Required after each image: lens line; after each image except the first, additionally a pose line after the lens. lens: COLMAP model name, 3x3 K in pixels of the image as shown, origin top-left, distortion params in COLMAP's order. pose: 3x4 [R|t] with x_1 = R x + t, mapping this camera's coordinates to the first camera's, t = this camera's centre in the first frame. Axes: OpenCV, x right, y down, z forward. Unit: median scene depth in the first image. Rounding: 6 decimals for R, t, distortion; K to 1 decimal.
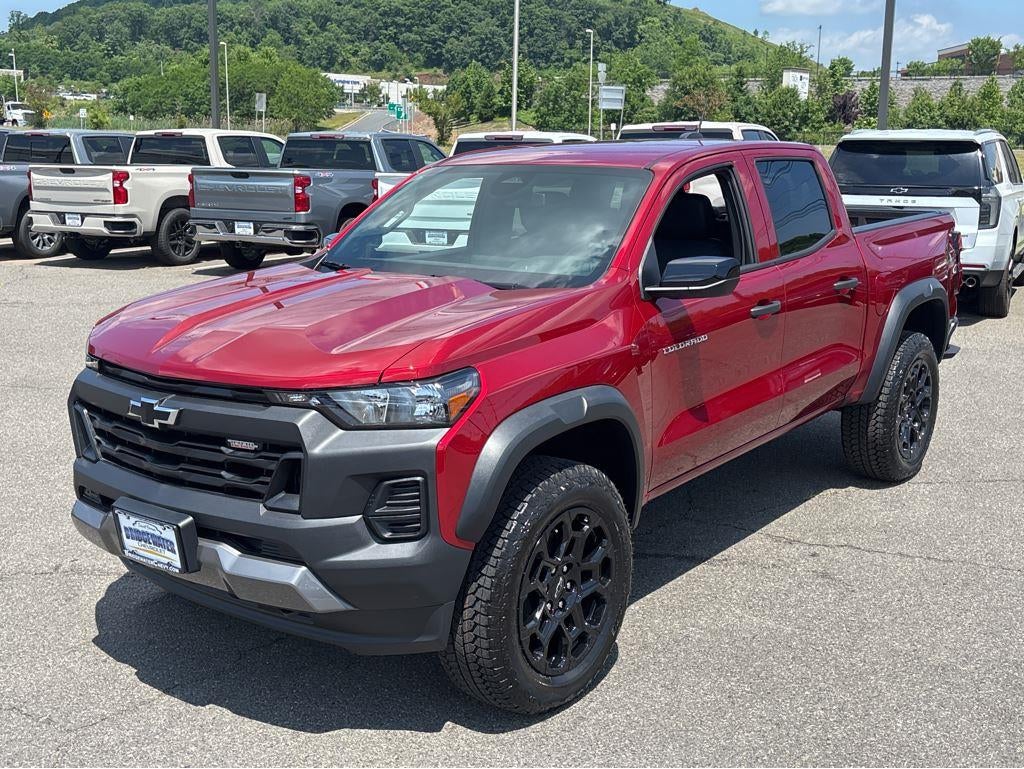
lens RADIAL K [[1169.3, 0, 505.9], [0, 1169.3, 387.5], [0, 0, 1]] dist [0.164452, -0.472650]
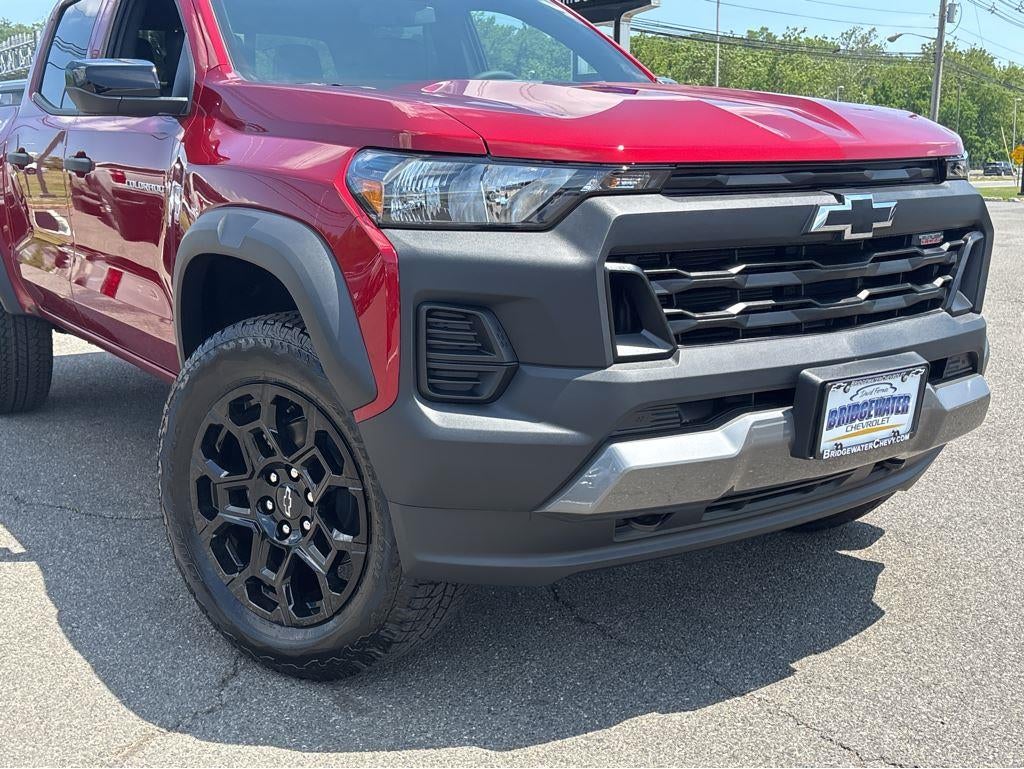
lens RADIAL K [[1169.3, 0, 505.9], [0, 1169.3, 387.5], [0, 0, 1]] dist [0.164452, -0.472650]
pose [[0.292310, -0.180333, 0.939167, -0.960970], [0.207692, 0.970591, 0.121724, -0.007071], [-0.933498, 0.159476, 0.321168, 0.956900]]
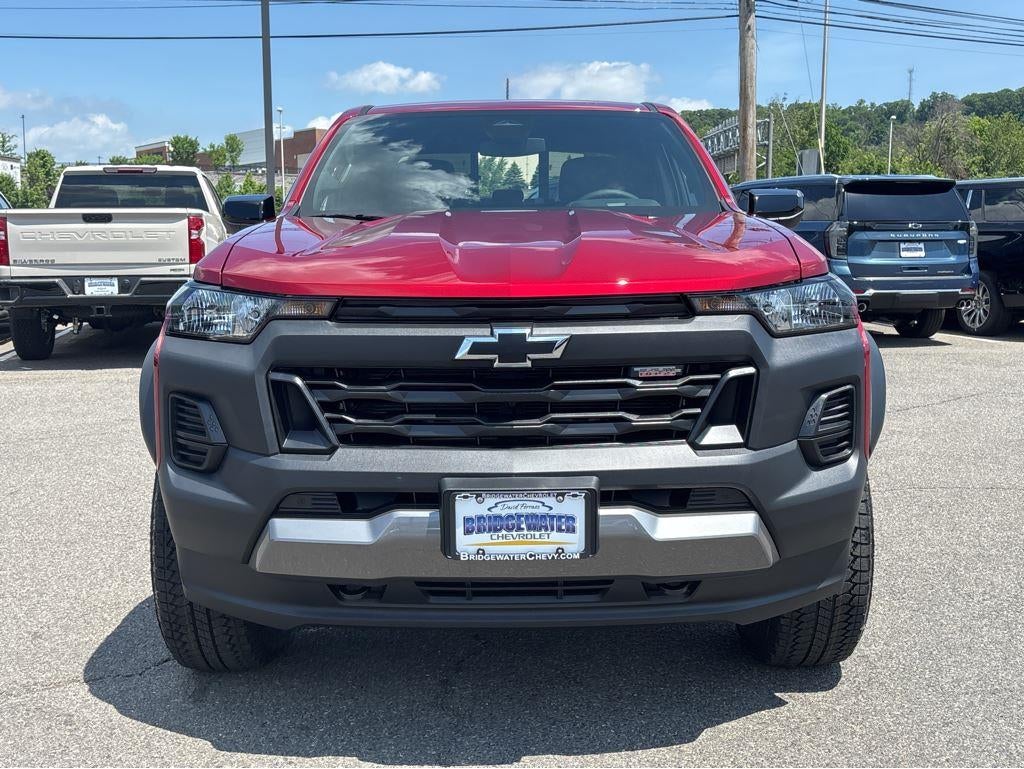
lens RADIAL K [[1169.3, 0, 505.9], [0, 1169.3, 387.5], [0, 0, 1]] dist [0.164452, -0.472650]
pose [[0.783350, -0.081137, 0.616262, -0.729184], [0.132343, 0.990482, -0.037818, 0.070020], [-0.607329, 0.111182, 0.786632, 0.422988]]
